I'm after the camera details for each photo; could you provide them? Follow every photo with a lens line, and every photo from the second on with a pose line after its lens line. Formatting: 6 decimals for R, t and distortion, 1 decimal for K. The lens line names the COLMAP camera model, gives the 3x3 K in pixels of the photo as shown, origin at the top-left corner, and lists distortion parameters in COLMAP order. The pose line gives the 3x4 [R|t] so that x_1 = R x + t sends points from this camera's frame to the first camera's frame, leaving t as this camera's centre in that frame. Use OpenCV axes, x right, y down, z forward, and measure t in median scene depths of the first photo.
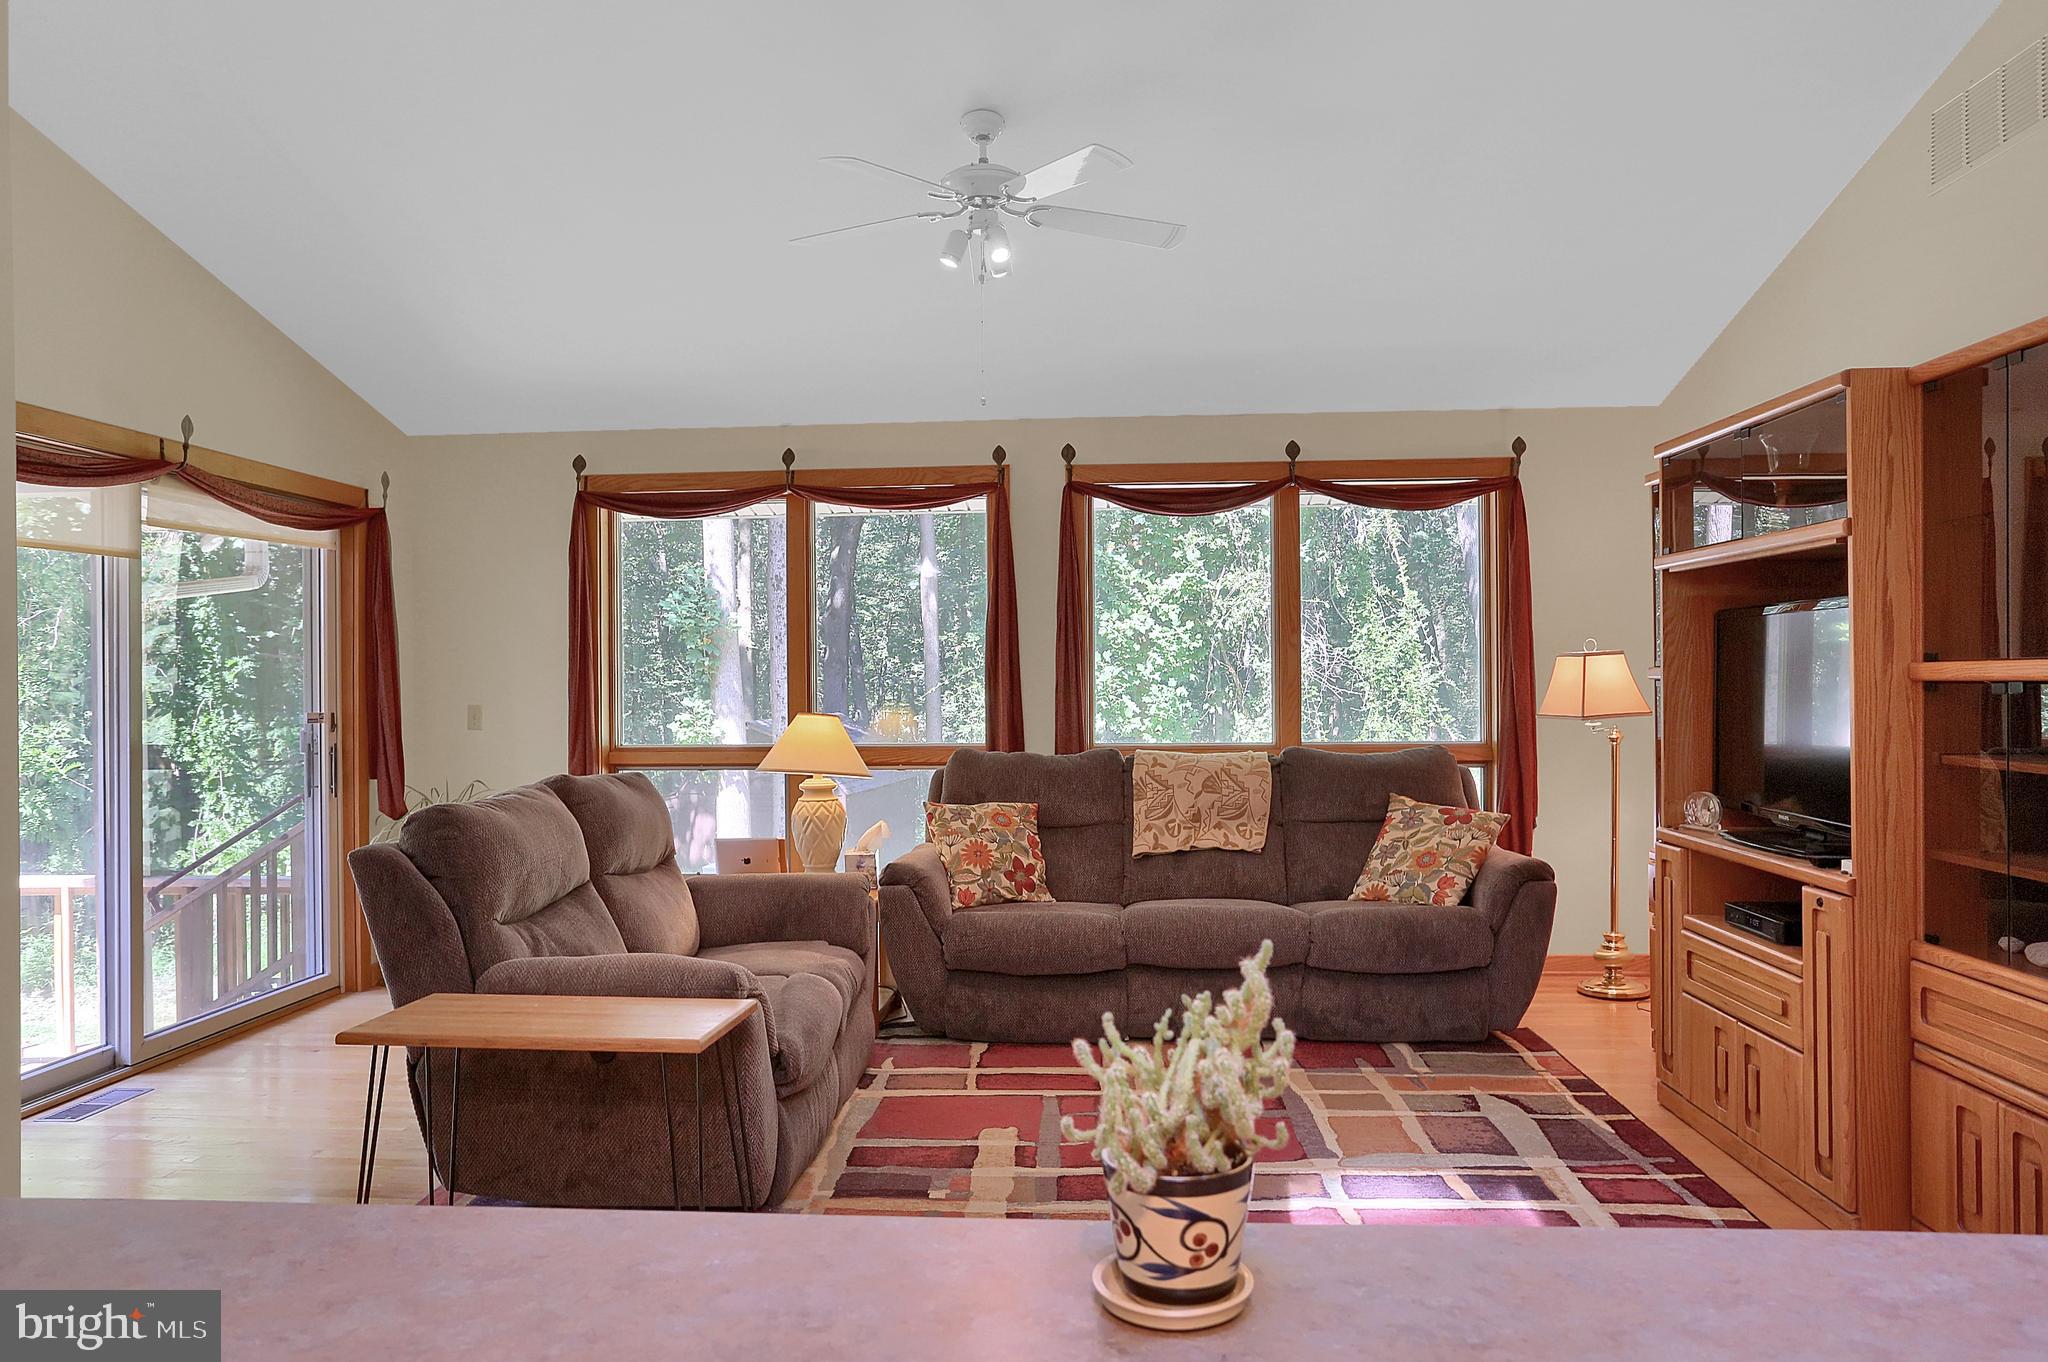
lens RADIAL K [[1422.5, 0, 1024.0], [0, 1422.5, 681.0], [0, 0, 1]] dist [-0.116603, 0.201622]
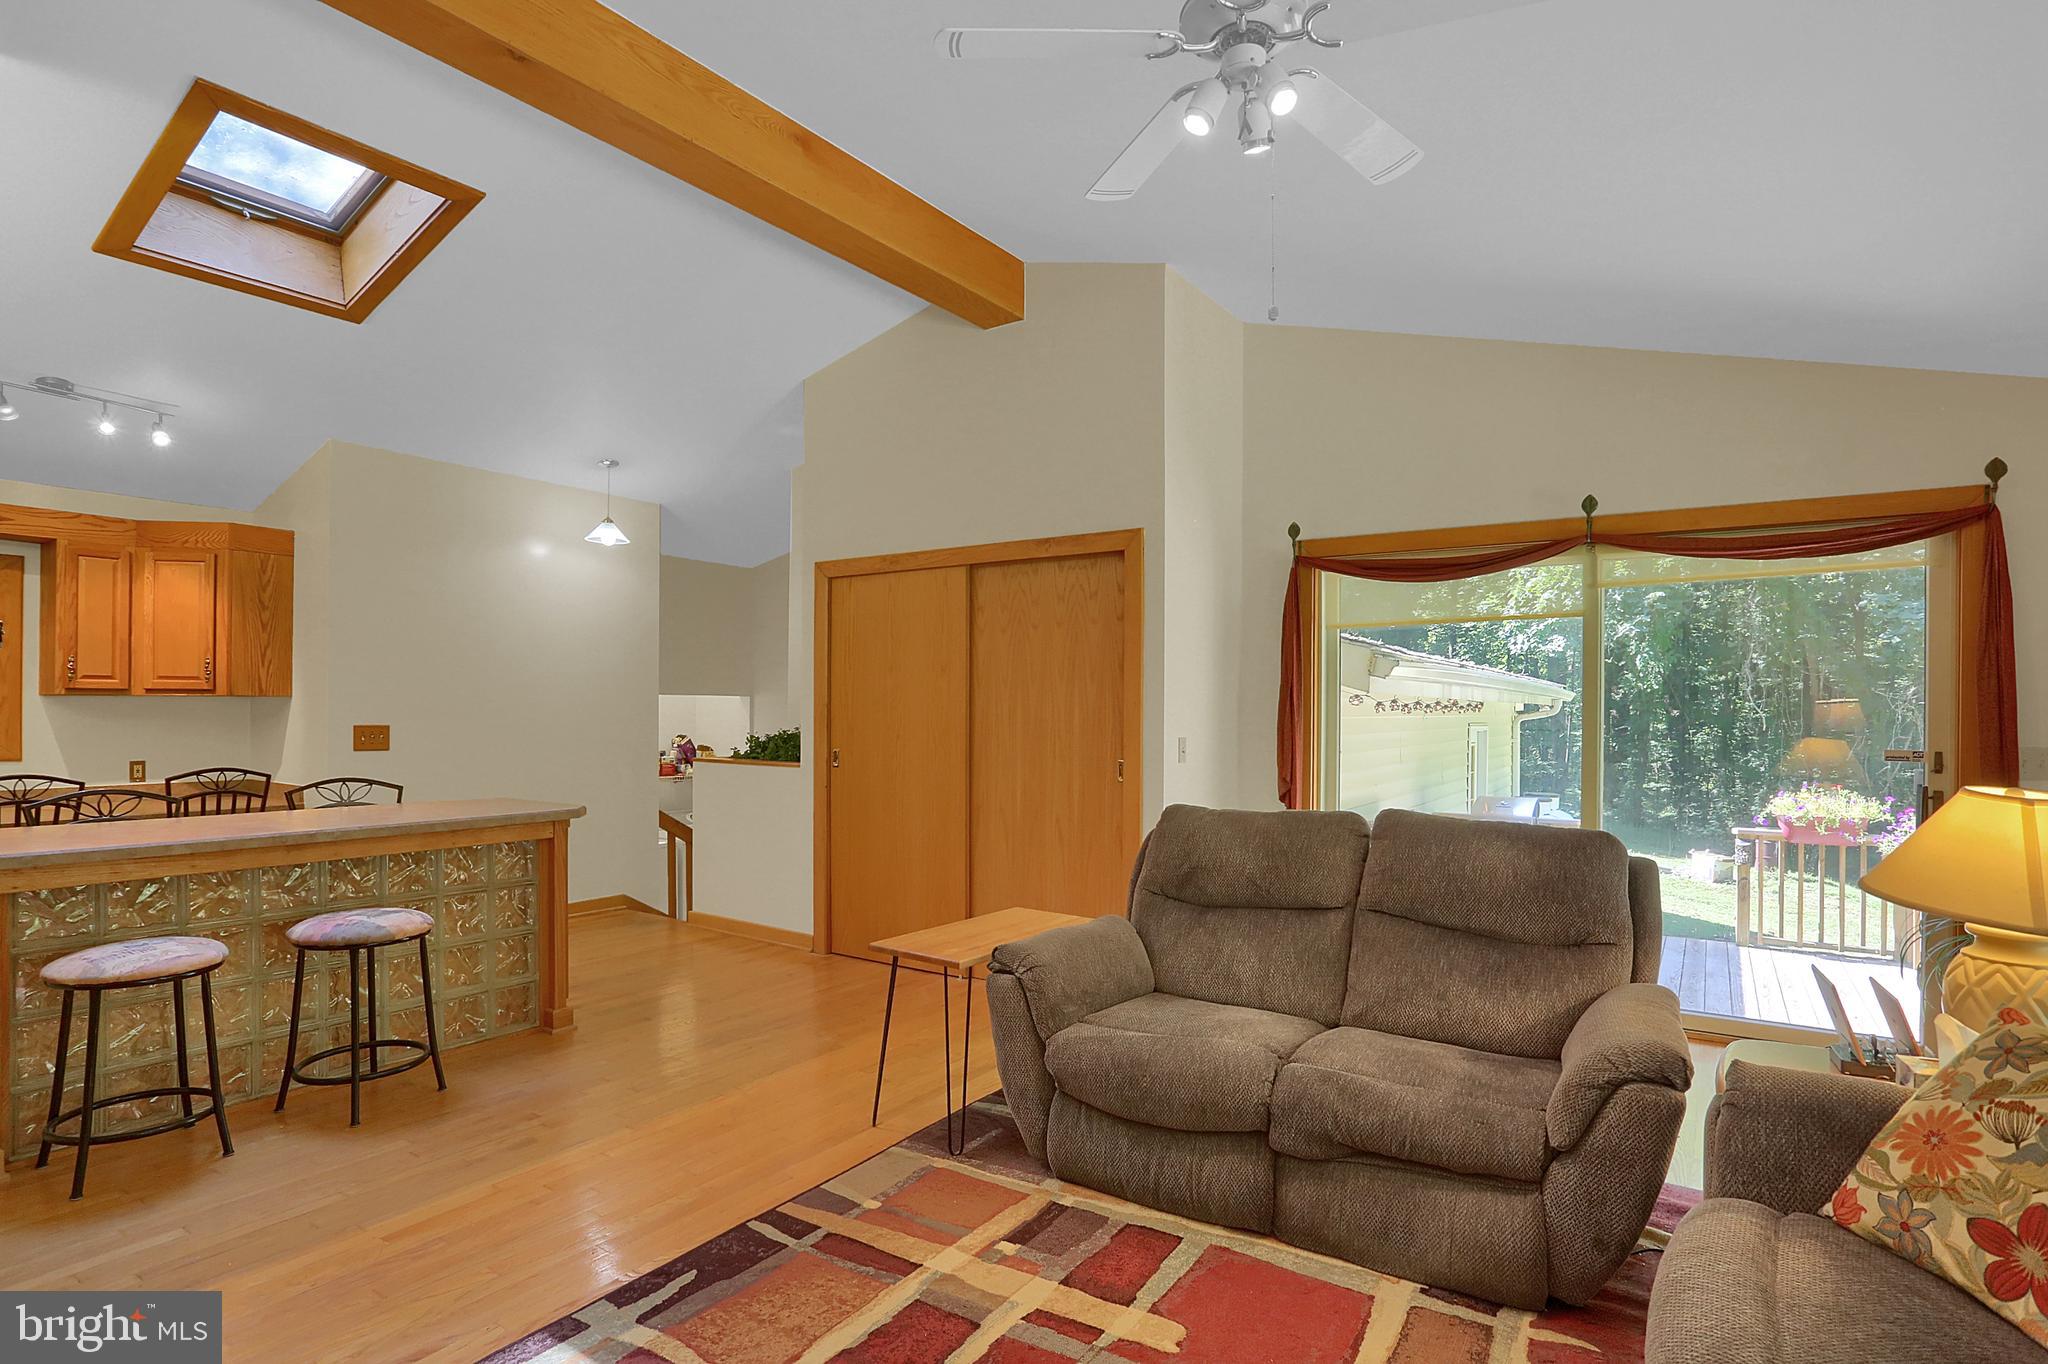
lens RADIAL K [[1040.5, 0, 1030.8], [0, 1040.5, 711.0], [0, 0, 1]] dist [-0.062001, 0.030543]
pose [[-0.503733, 0.007610, -0.863826, 0.351740], [-0.002418, 0.999945, 0.010219, -0.008237], [0.863856, 0.007237, -0.503687, 0.891720]]
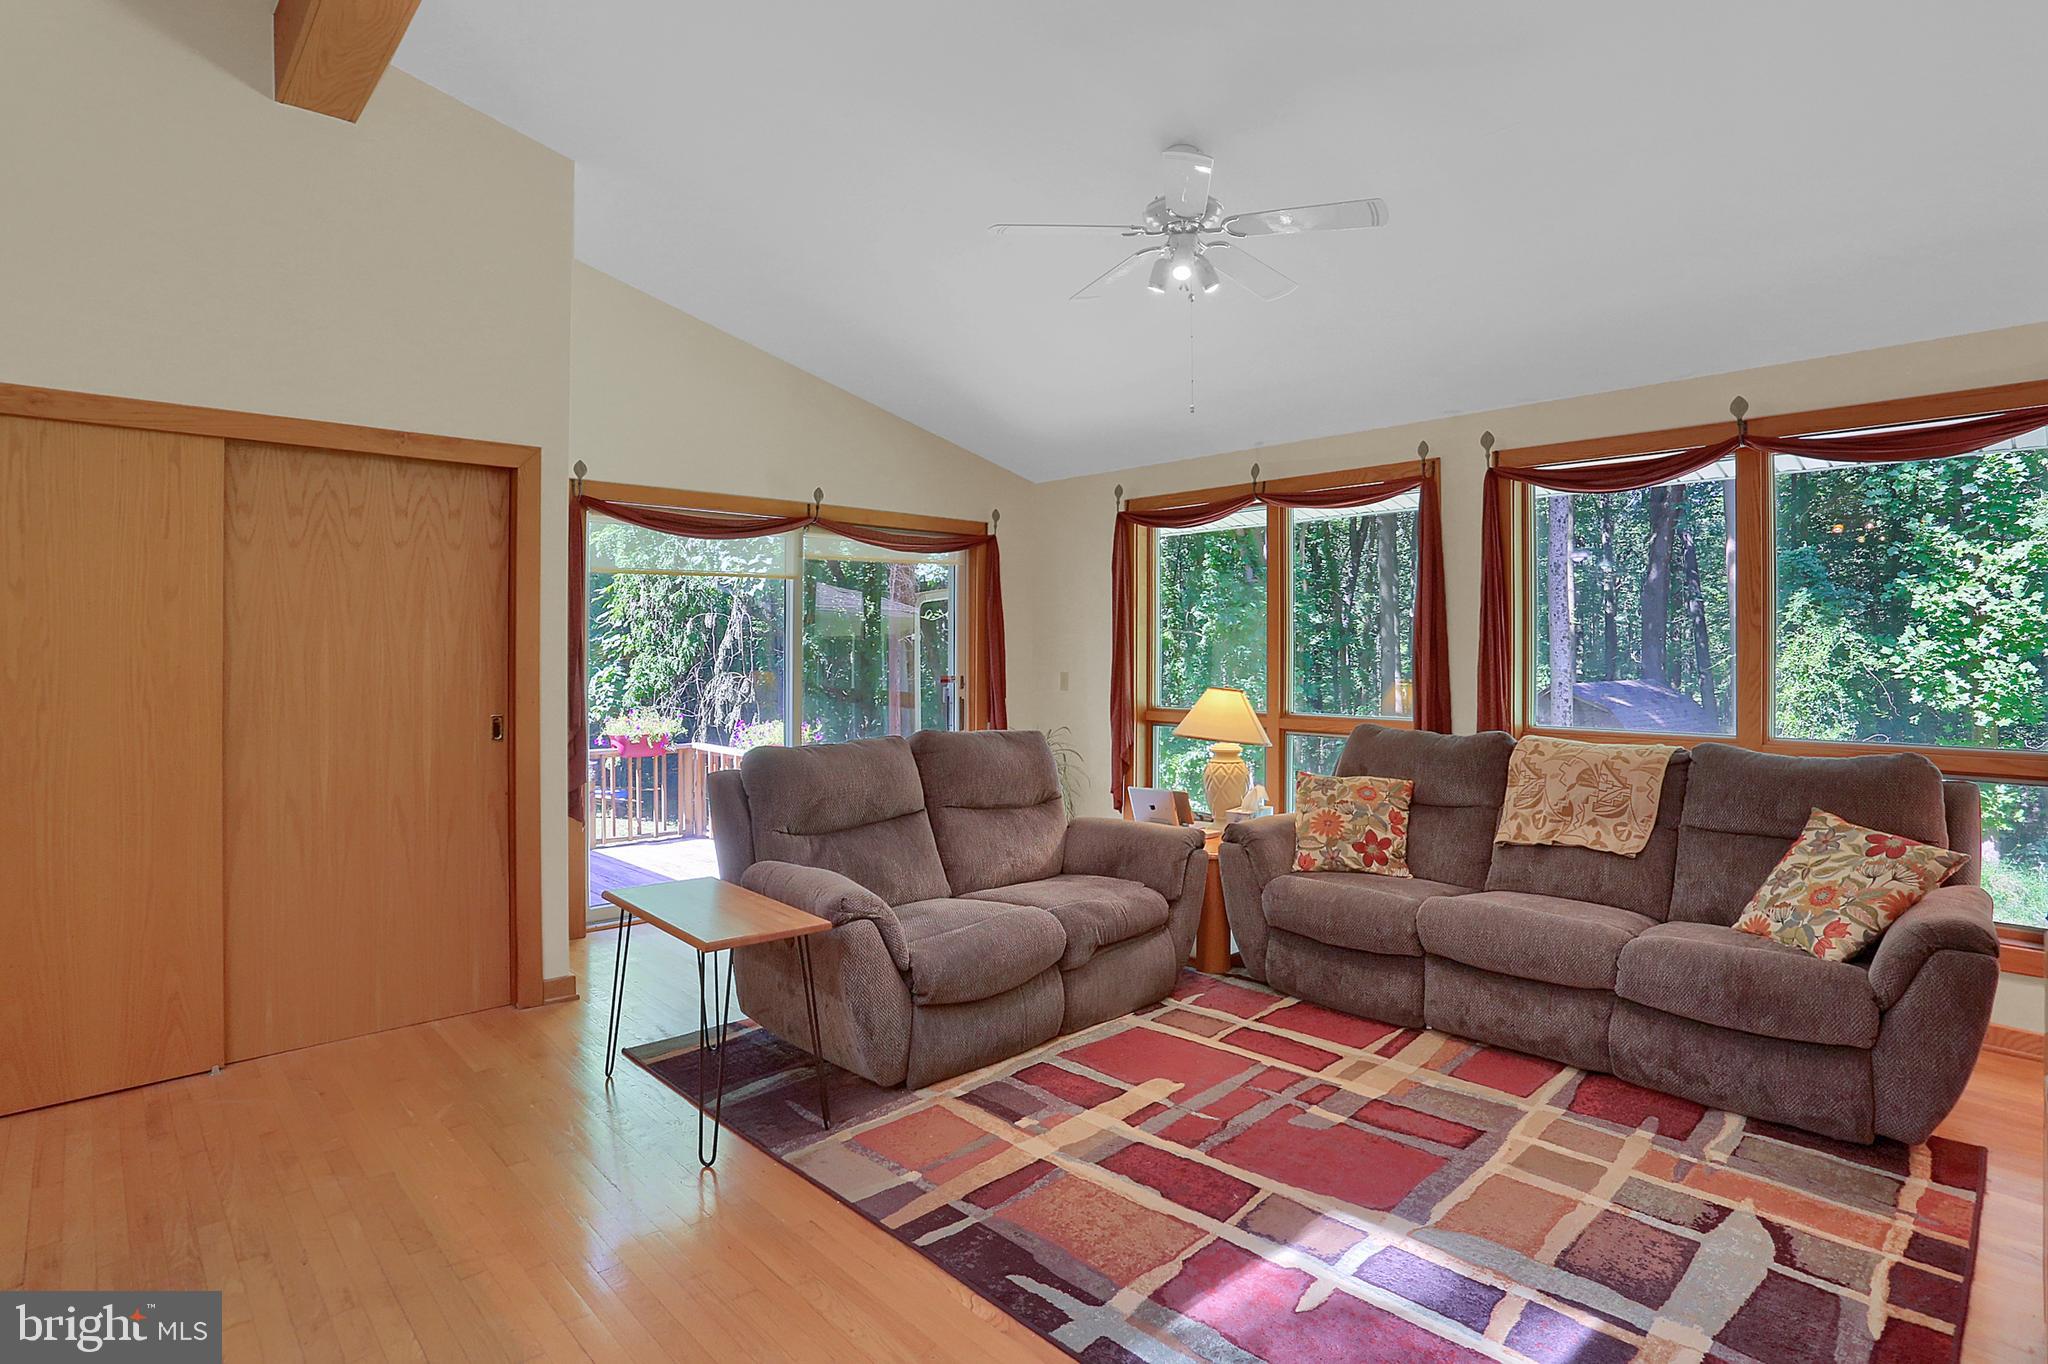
lens RADIAL K [[1054.8, 0, 1020.0], [0, 1054.8, 634.3], [0, 0, 1]] dist [-0.067563, 0.027845]
pose [[0.733240, 0.000387, -0.679969, 0.328053], [-0.008669, 0.999924, -0.008779, -0.012658], [0.679914, 0.012332, 0.733188, 0.247459]]
